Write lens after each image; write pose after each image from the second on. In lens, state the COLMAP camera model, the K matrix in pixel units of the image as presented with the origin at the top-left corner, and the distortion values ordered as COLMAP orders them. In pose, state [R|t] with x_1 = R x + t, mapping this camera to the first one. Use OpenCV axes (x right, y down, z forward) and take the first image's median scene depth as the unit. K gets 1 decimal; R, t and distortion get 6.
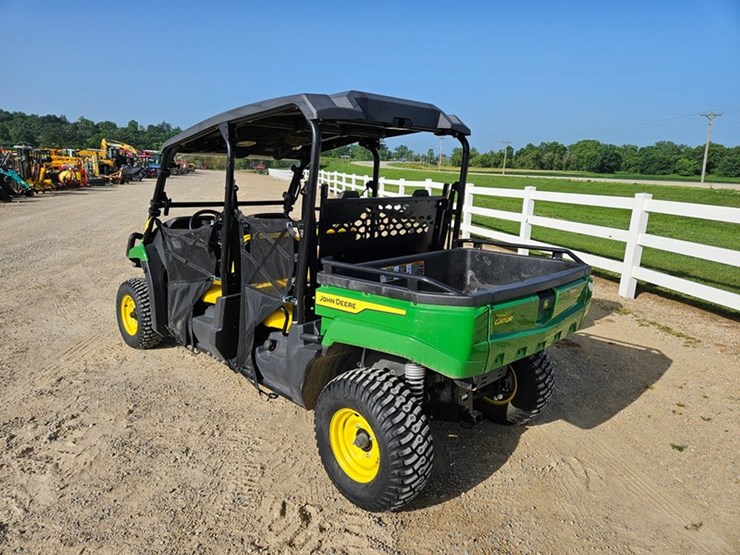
lens RADIAL K [[488.9, 0, 362.7], [0, 488.9, 277.8], [0, 0, 1]] dist [0.070472, -0.056462]
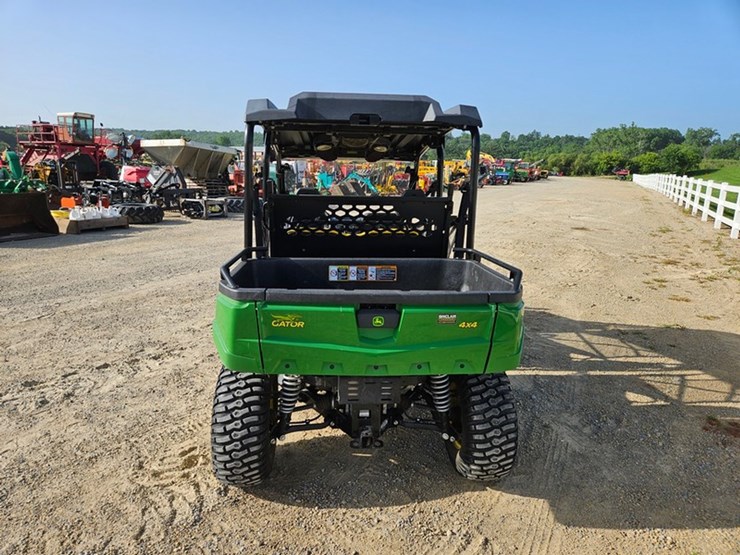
lens RADIAL K [[488.9, 0, 363.9], [0, 488.9, 278.4], [0, 0, 1]] dist [0.070472, -0.056462]
pose [[0.765179, 0.129729, -0.630611, 0.673929], [-0.137987, 0.989773, 0.036184, -0.036946], [0.628856, 0.059329, 0.775255, 0.247880]]
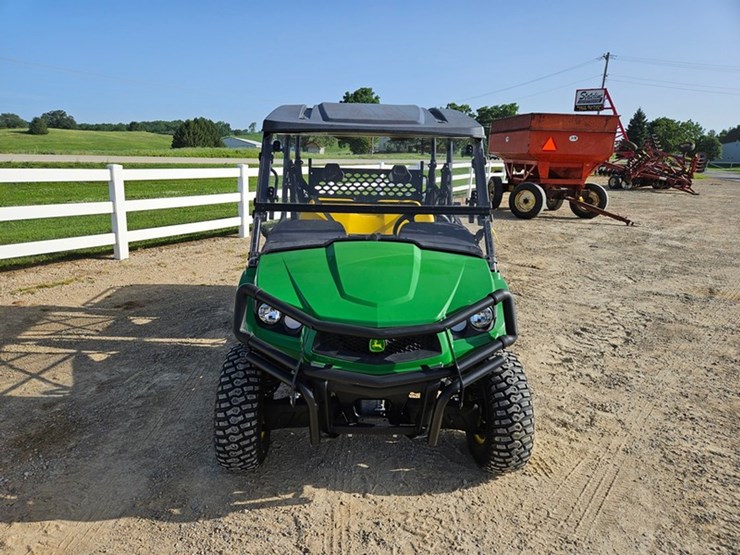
lens RADIAL K [[488.9, 0, 359.1], [0, 488.9, 281.7], [0, 0, 1]] dist [0.070472, -0.056462]
pose [[-0.728802, -0.210481, 0.651571, -1.125622], [0.105126, 0.905904, 0.410227, -0.520838], [-0.676606, 0.367471, -0.638098, 2.177041]]
